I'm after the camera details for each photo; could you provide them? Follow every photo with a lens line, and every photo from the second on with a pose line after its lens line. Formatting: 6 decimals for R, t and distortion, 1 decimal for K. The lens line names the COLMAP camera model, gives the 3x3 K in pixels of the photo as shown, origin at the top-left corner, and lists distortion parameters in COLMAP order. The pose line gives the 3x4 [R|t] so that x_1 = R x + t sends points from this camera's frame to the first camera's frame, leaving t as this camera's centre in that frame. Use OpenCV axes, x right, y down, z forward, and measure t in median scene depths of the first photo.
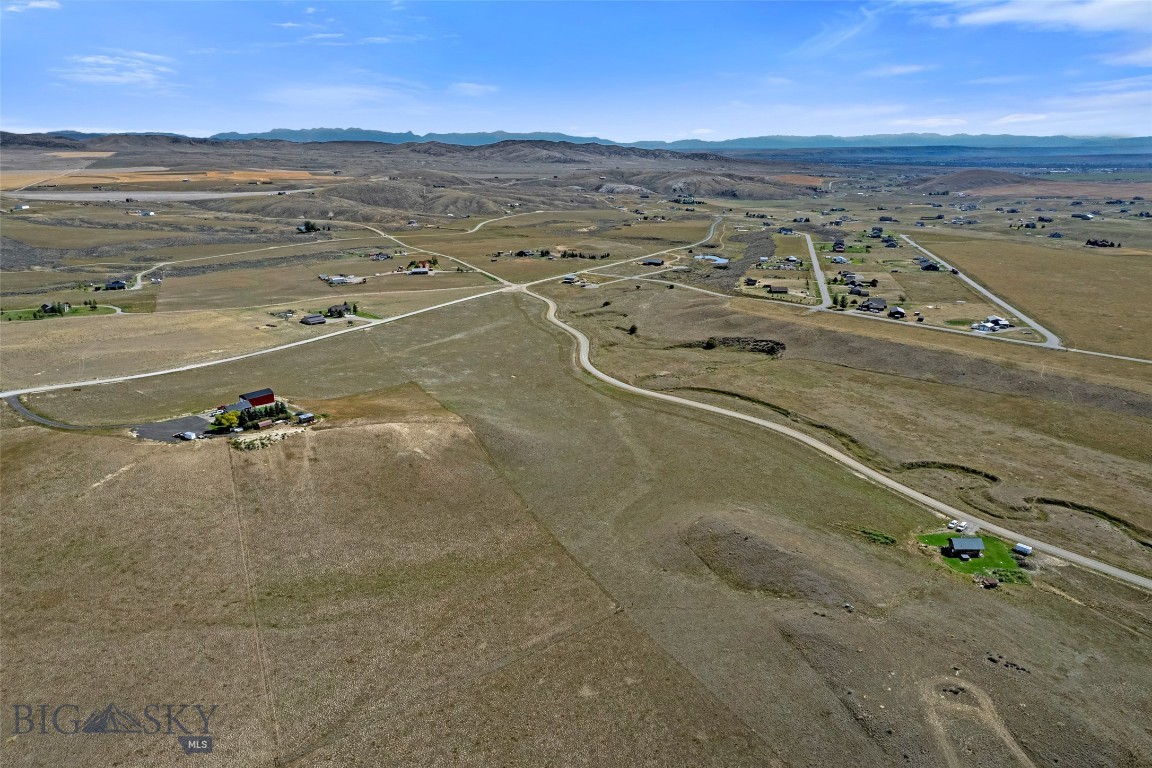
lens RADIAL K [[752.5, 0, 578.3], [0, 752.5, 370.1], [0, 0, 1]] dist [-0.051407, 0.001550]
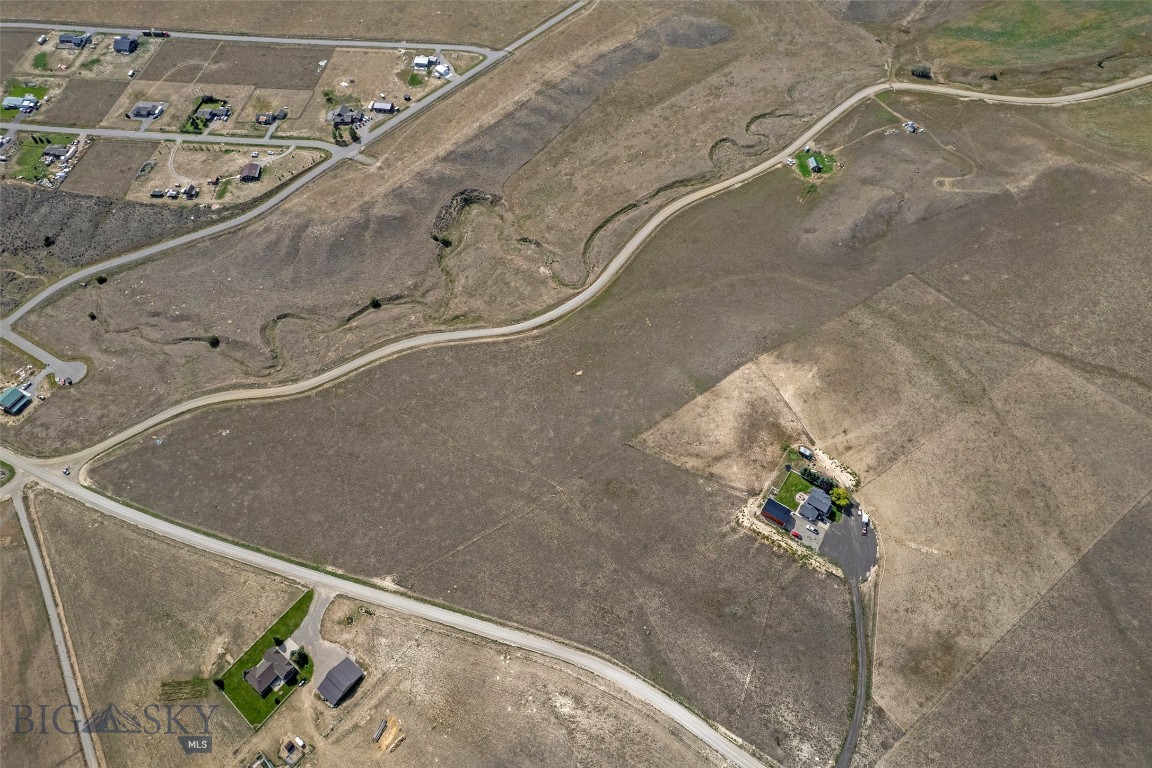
lens RADIAL K [[738.2, 0, 578.0], [0, 738.2, 385.1], [0, 0, 1]] dist [-0.080443, 0.071800]
pose [[-0.132926, -0.817649, 0.560161, -0.522395], [0.291527, 0.507920, 0.810574, -0.631345], [-0.947282, 0.271048, 0.170851, 0.643356]]
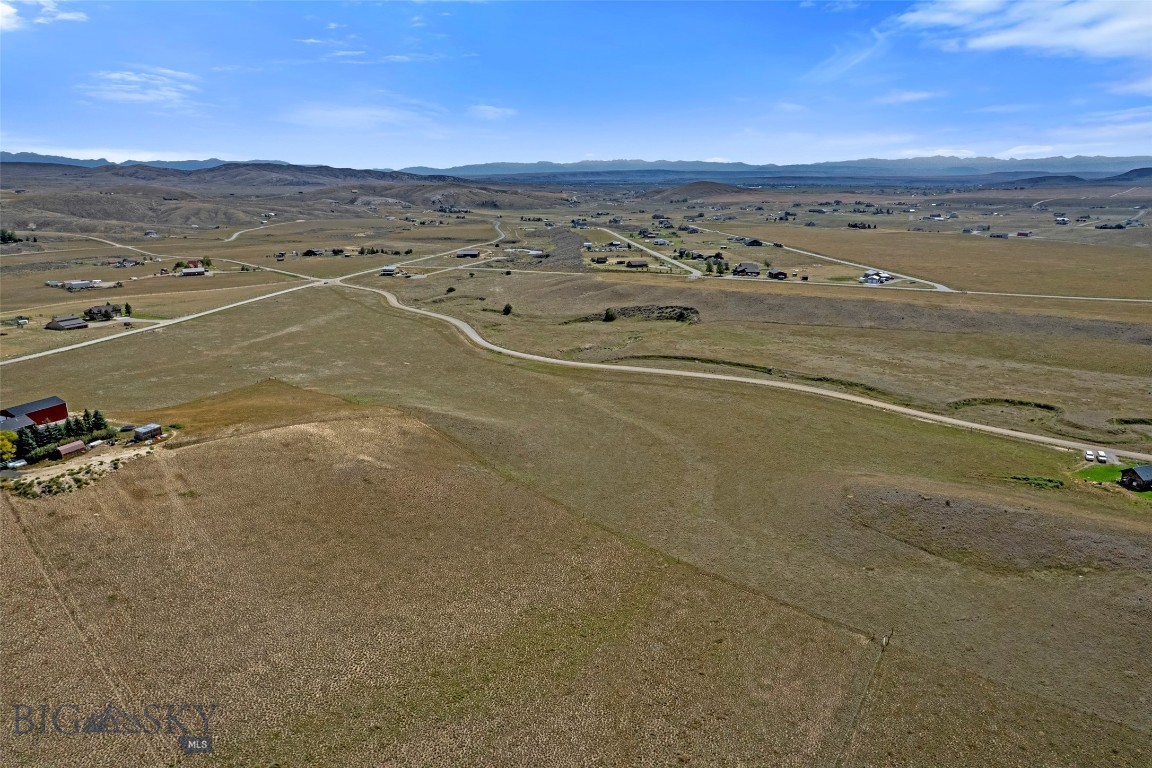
lens RADIAL K [[738.2, 0, 578.0], [0, 738.2, 385.1], [0, 0, 1]] dist [-0.080443, 0.071800]
pose [[0.939294, -0.092836, 0.330317, -0.131556], [0.096048, 0.995355, 0.006622, 0.032352], [-0.329397, 0.025507, 0.943847, 0.197303]]
